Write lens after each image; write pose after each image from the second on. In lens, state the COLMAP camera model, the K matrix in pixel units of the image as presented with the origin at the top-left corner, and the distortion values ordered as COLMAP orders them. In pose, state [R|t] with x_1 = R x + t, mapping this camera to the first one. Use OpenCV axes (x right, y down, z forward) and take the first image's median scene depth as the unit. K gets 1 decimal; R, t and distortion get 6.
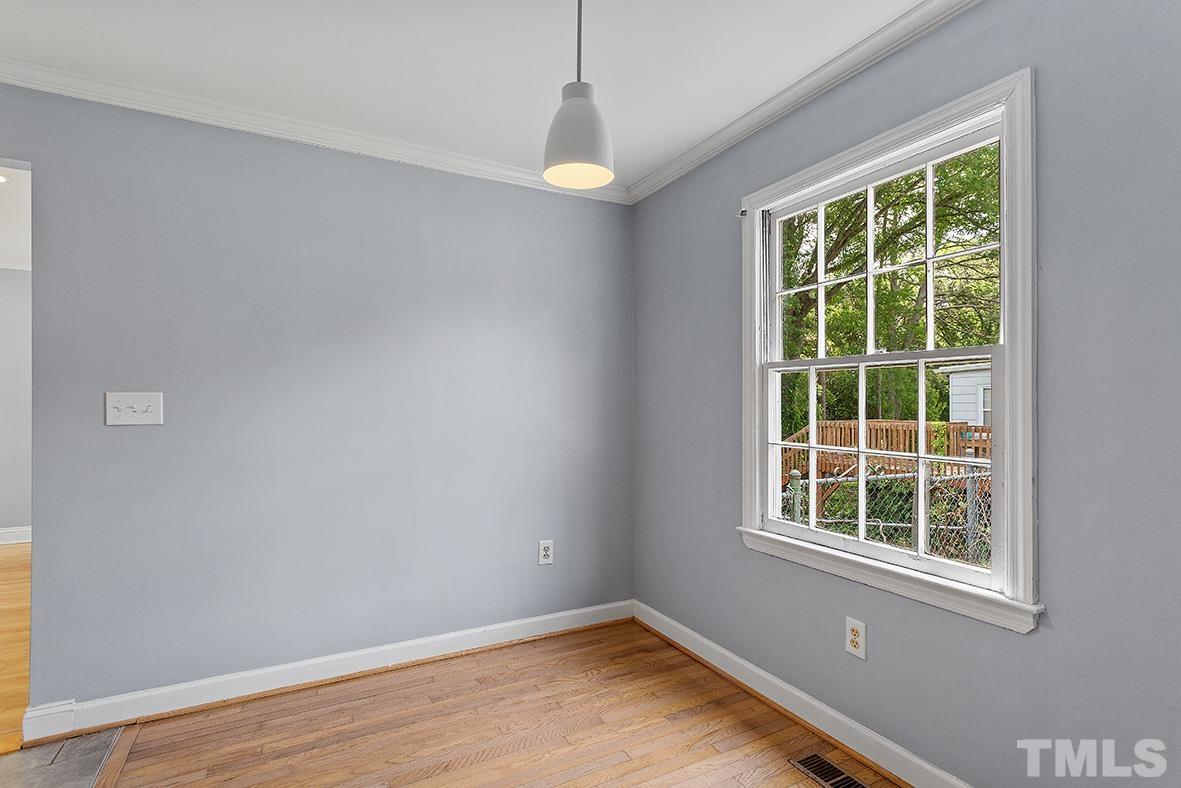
lens RADIAL K [[567.2, 0, 585.6], [0, 567.2, 391.9], [0, 0, 1]] dist [0.012208, 0.000082]
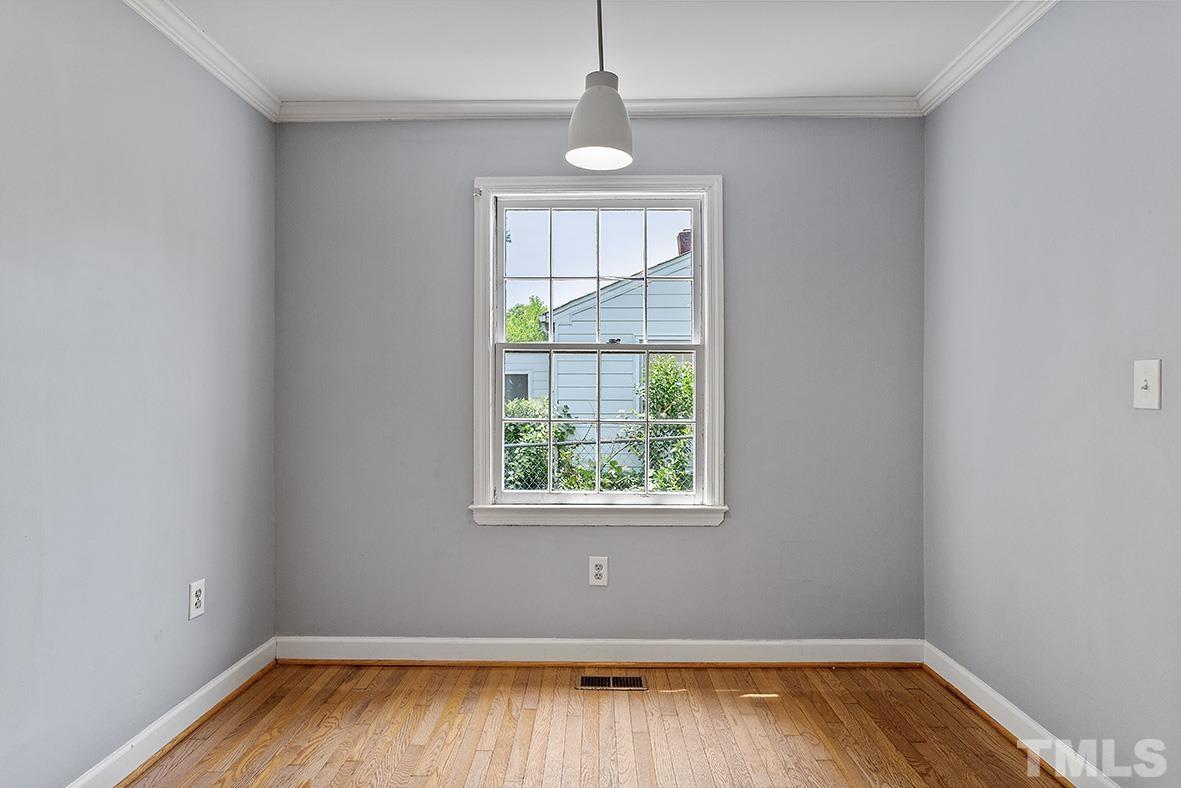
lens RADIAL K [[674.8, 0, 588.9], [0, 674.8, 371.5], [0, 0, 1]] dist [-0.001500, 0.000727]
pose [[0.483776, 0.030575, 0.874658, -0.690053], [-0.021191, 0.999506, -0.023218, 0.026739], [-0.874935, -0.007303, 0.484185, 0.258265]]
